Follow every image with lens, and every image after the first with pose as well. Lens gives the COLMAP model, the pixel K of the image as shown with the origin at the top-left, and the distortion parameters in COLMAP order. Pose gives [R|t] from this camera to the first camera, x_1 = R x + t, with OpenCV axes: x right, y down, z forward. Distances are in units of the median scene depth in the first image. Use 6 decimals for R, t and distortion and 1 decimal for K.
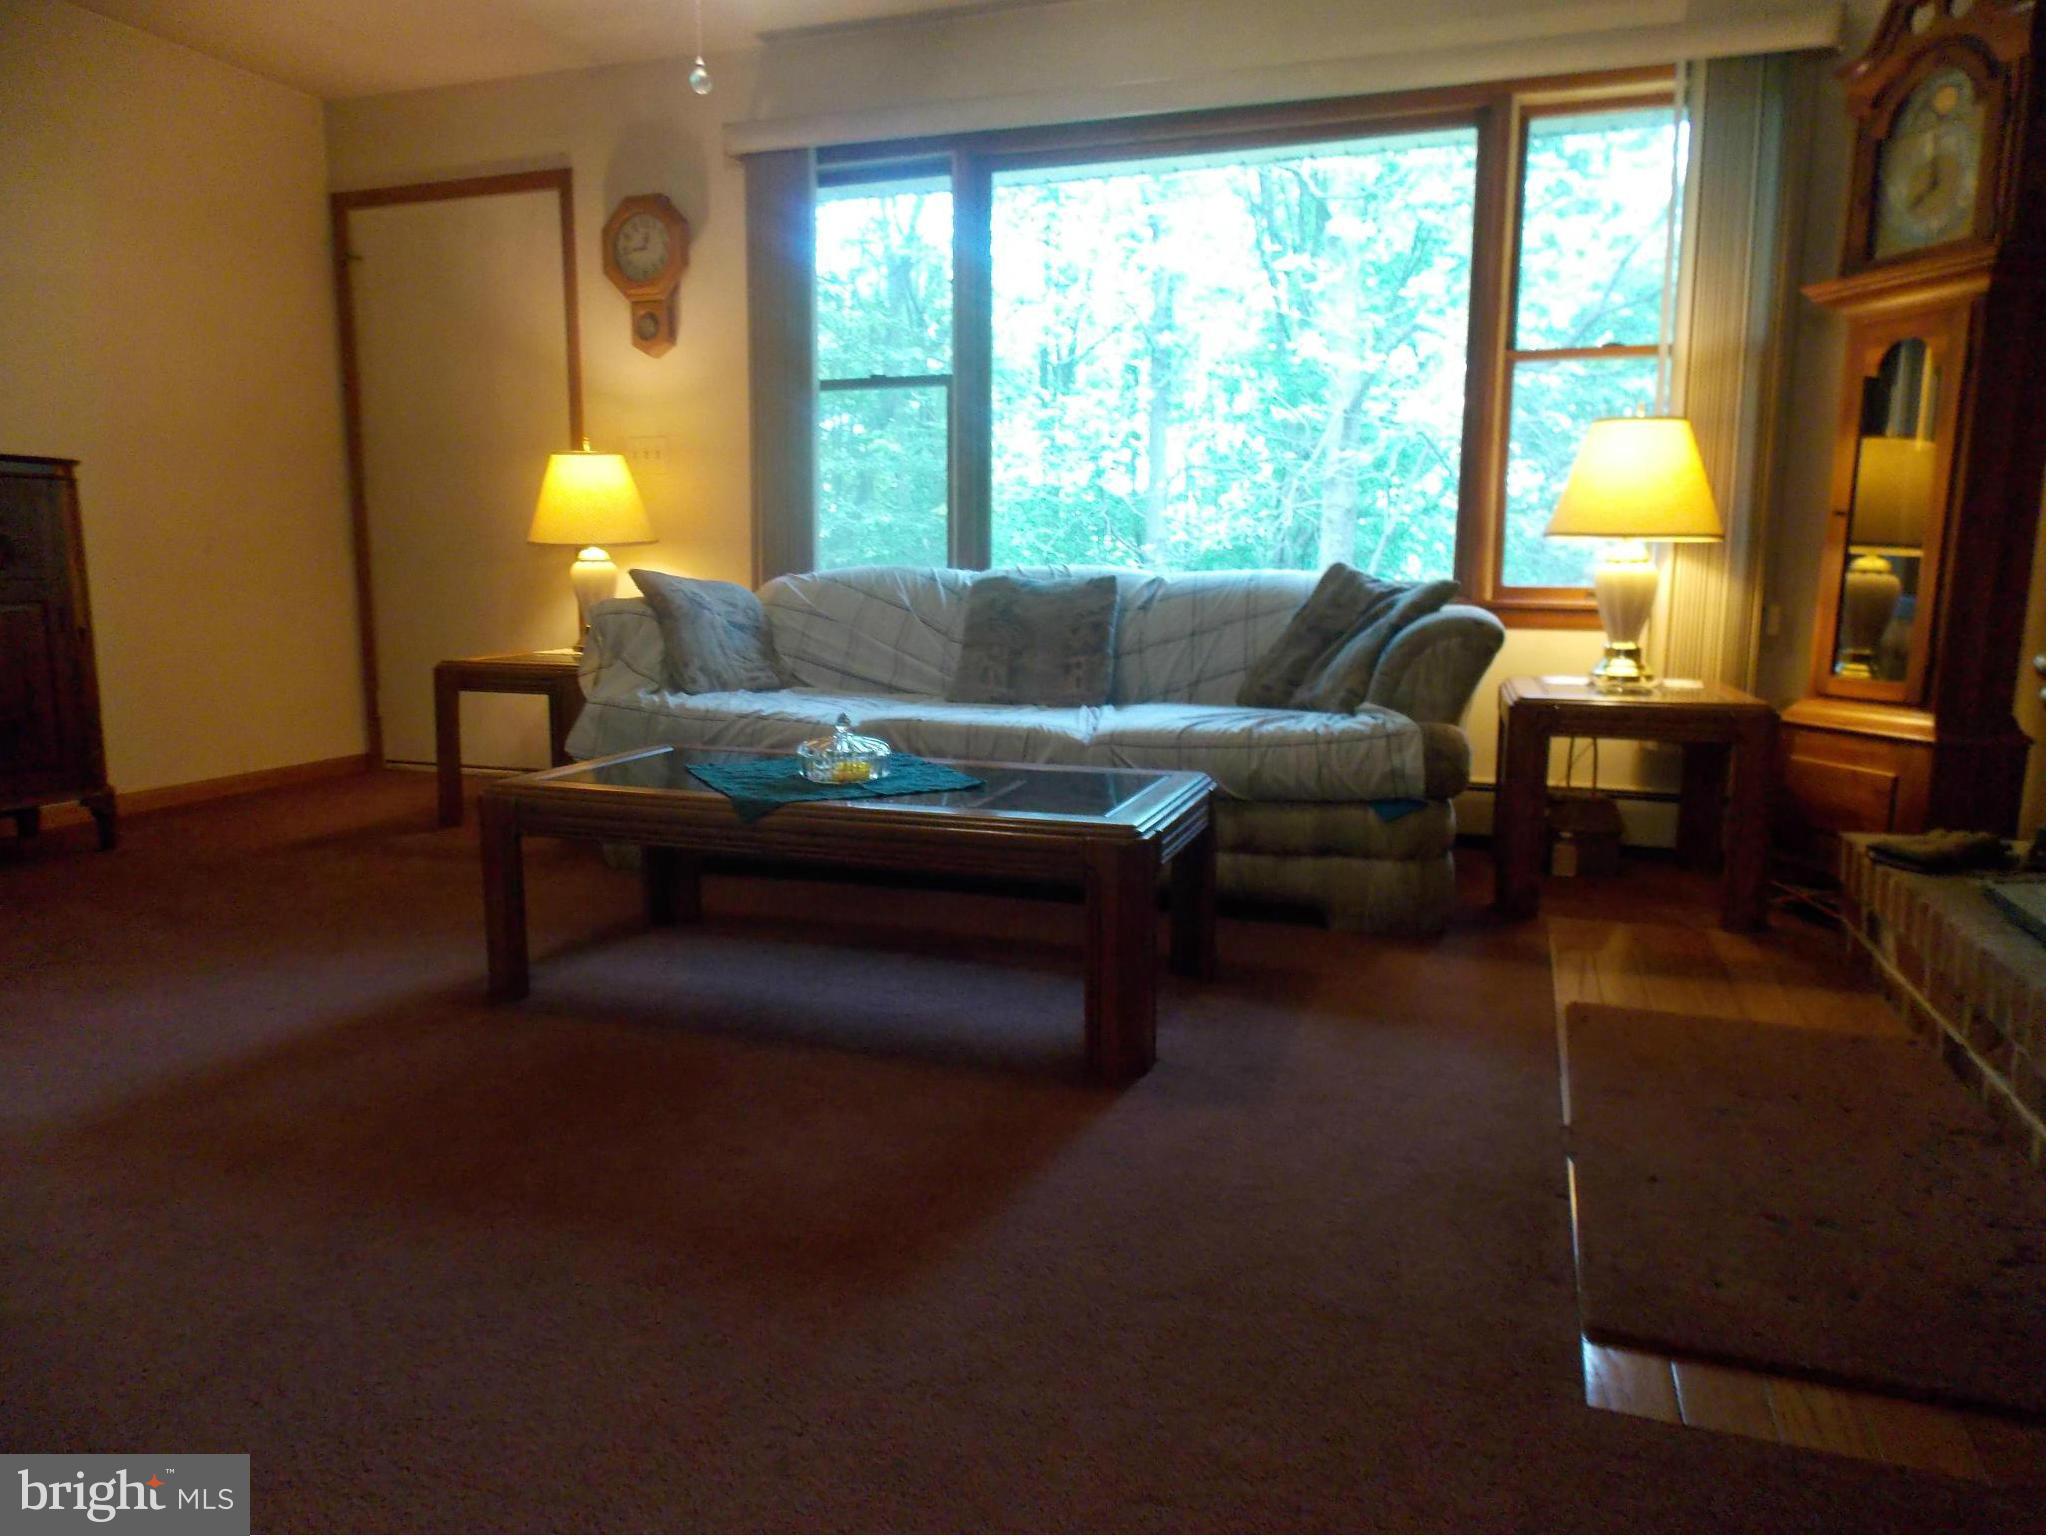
lens RADIAL K [[1330.2, 0, 1024.8], [0, 1330.2, 733.6], [0, 0, 1]] dist [-0.007605, 0.000556]
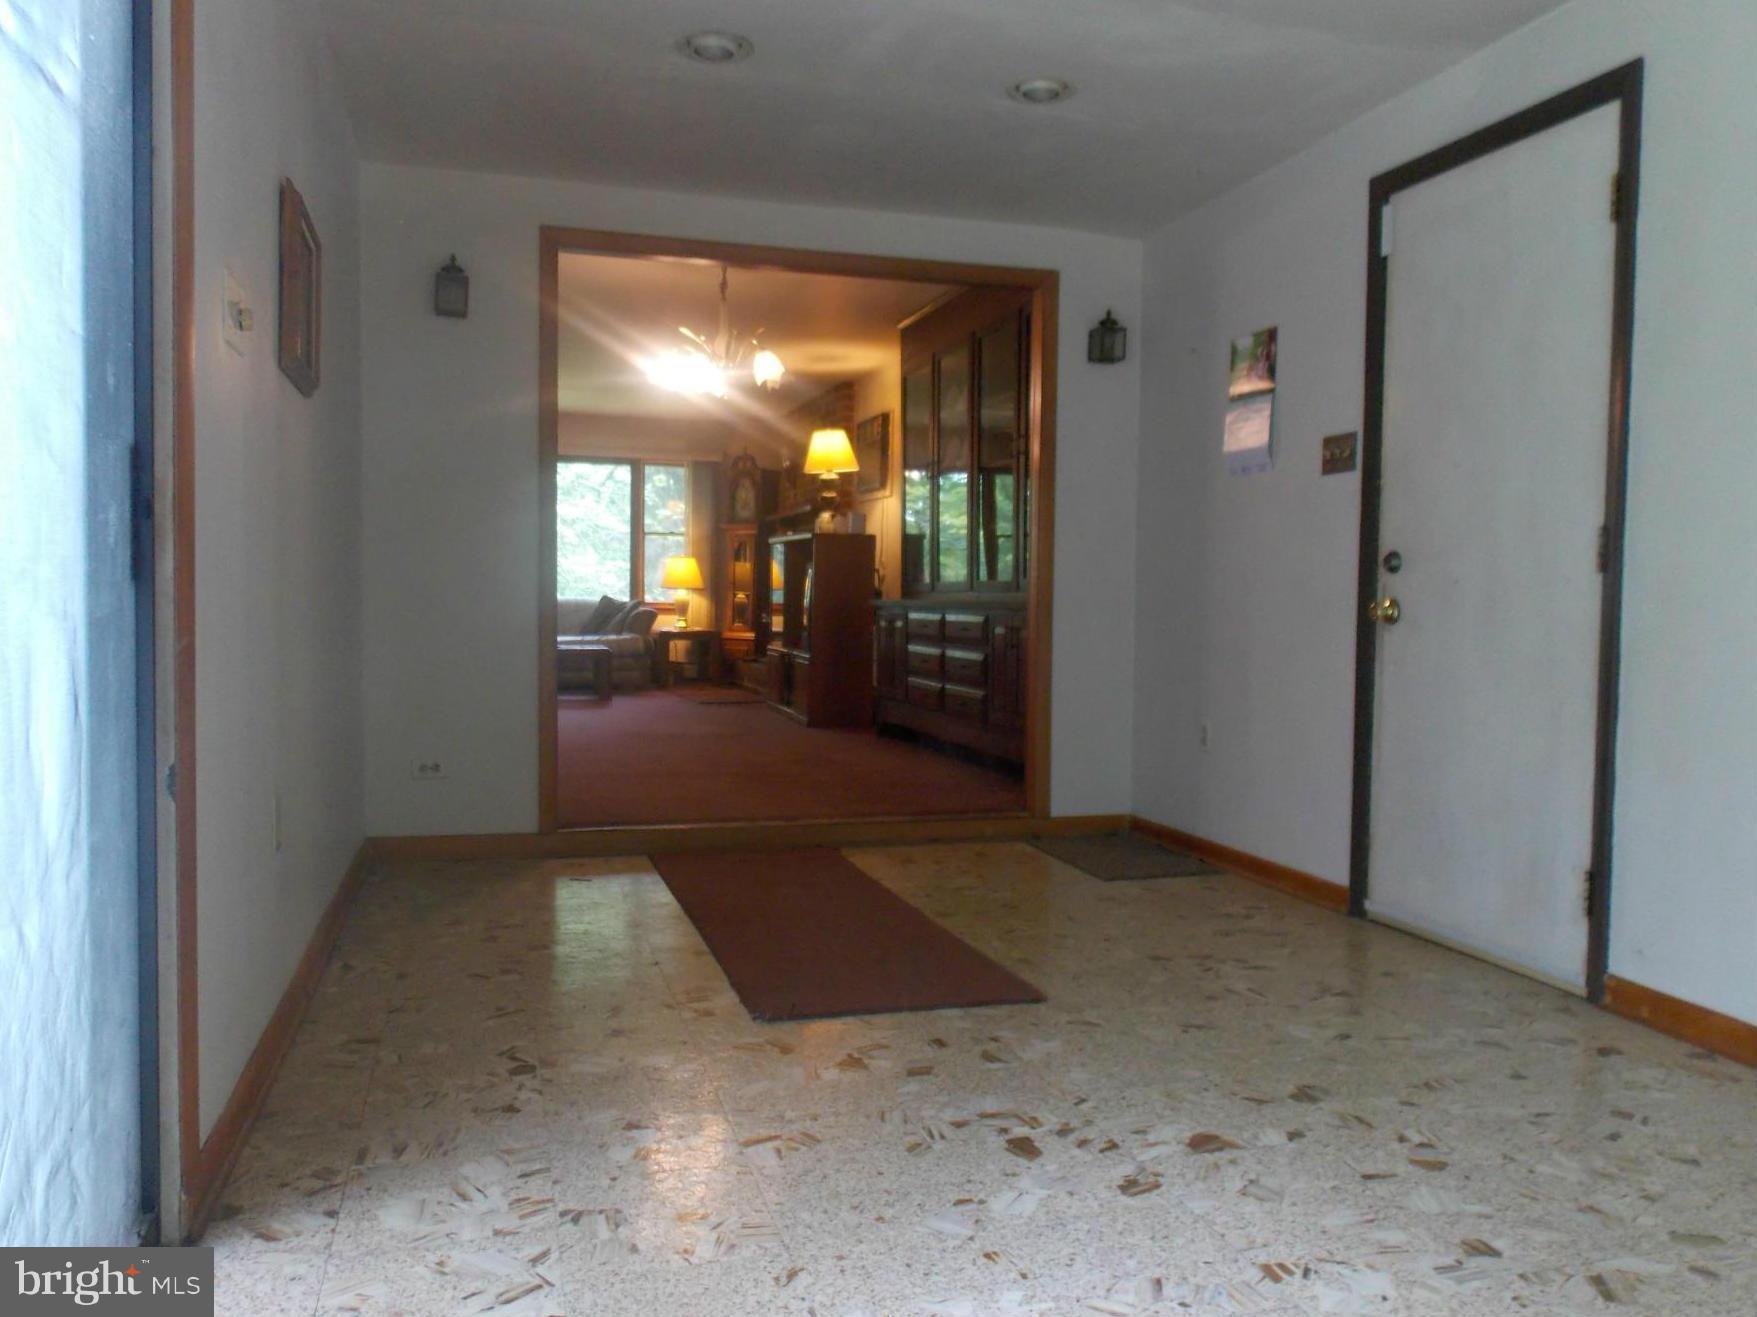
lens RADIAL K [[1141.2, 0, 879.2], [0, 1141.2, 629.0], [0, 0, 1]] dist [-0.007605, 0.000556]
pose [[0.787943, -0.012894, 0.615614, -1.023840], [0.073800, 0.994551, -0.073628, 0.228724], [-0.611310, 0.103447, 0.784601, -1.737778]]
